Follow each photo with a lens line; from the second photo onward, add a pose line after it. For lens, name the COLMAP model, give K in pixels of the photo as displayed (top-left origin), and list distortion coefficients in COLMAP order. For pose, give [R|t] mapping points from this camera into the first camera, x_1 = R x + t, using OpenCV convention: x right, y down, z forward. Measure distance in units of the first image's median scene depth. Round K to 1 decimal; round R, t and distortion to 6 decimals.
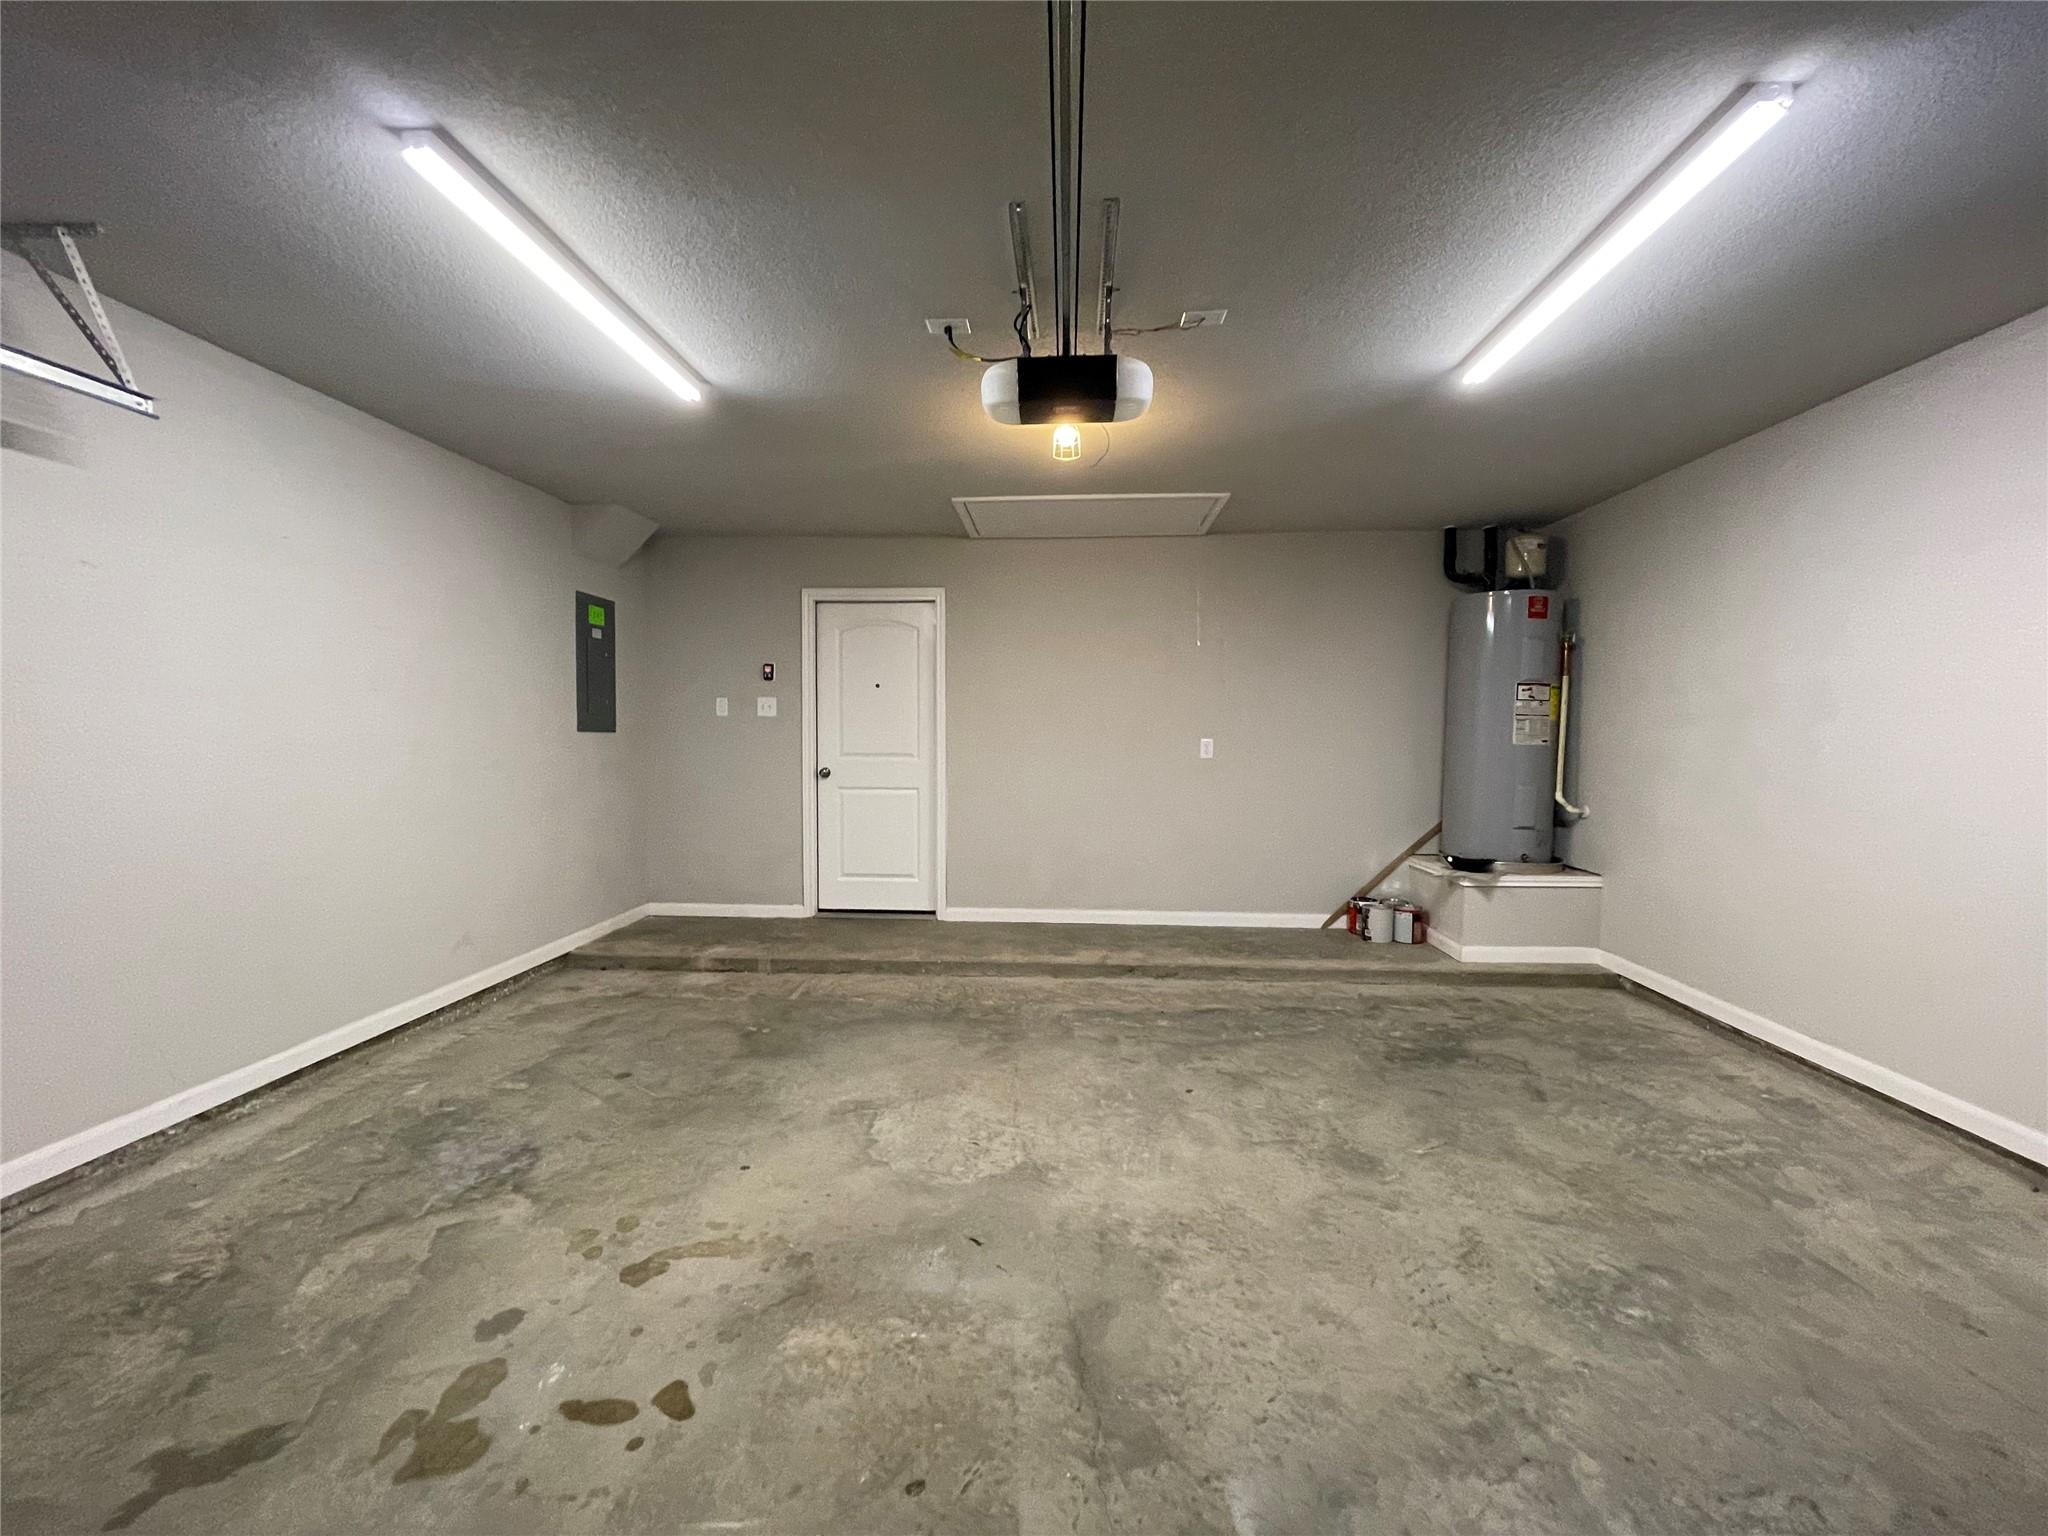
lens RADIAL K [[830.8, 0, 1021.9], [0, 830.8, 764.2], [0, 0, 1]] dist [-0.002832, 0.000593]
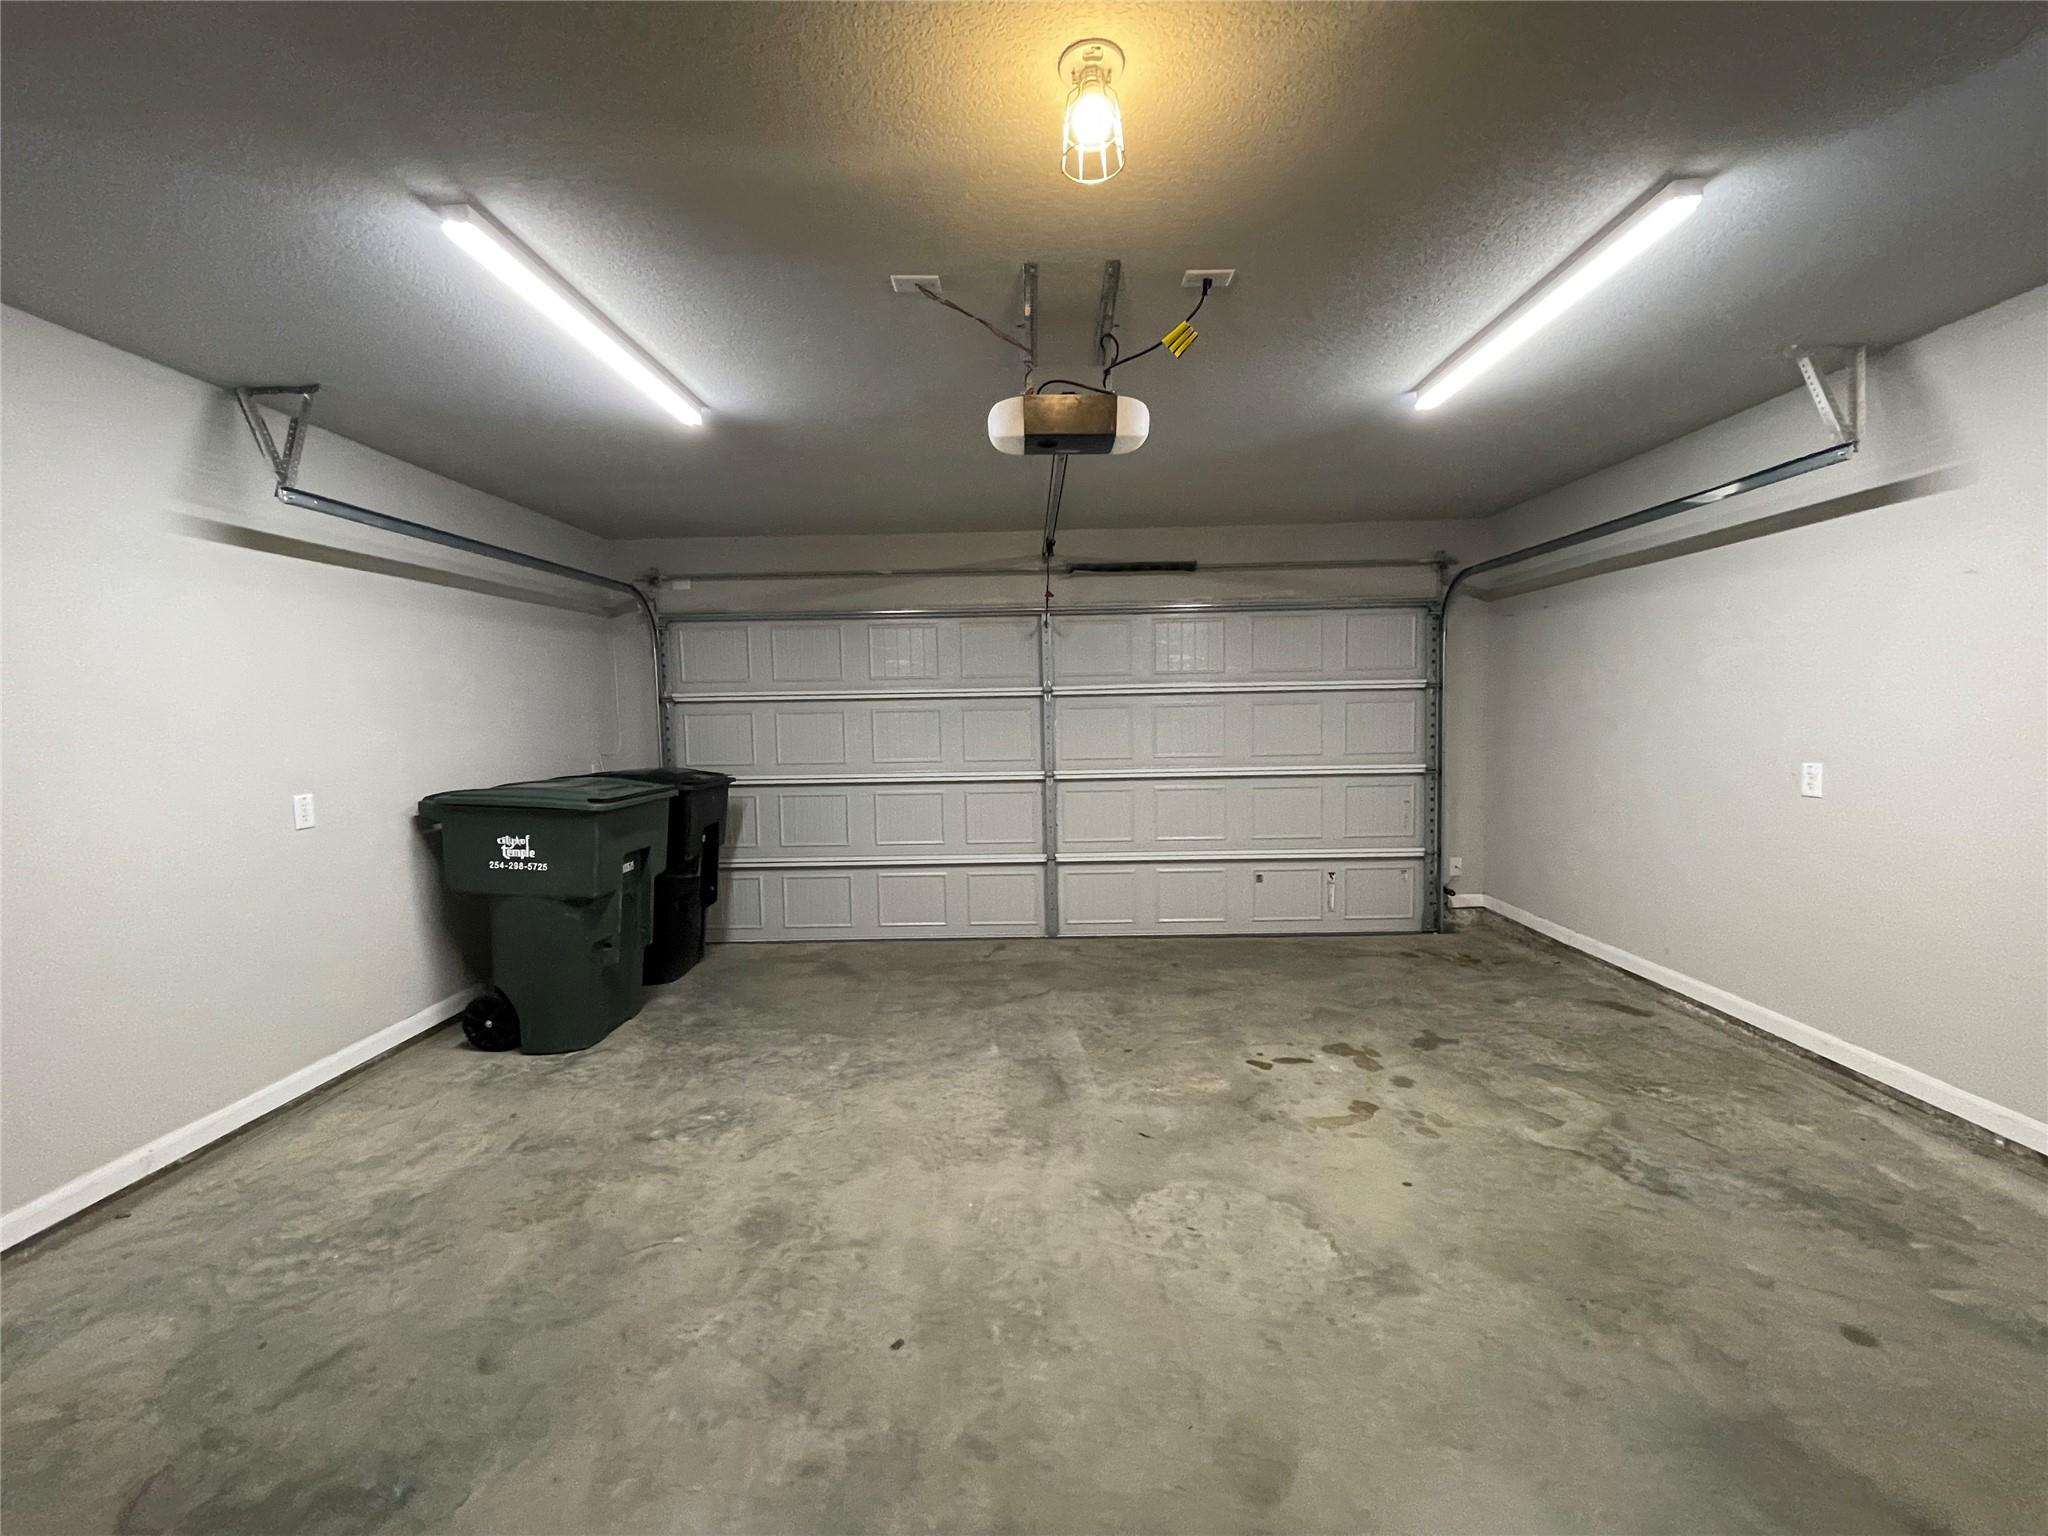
lens RADIAL K [[830.8, 0, 1021.9], [0, 830.8, 764.2], [0, 0, 1]] dist [-0.002832, 0.000593]
pose [[-0.998705, 0.020075, -0.046746, 0.176999], [0.015059, 0.994328, 0.105282, -0.132380], [0.048594, 0.104442, -0.993343, 2.140964]]
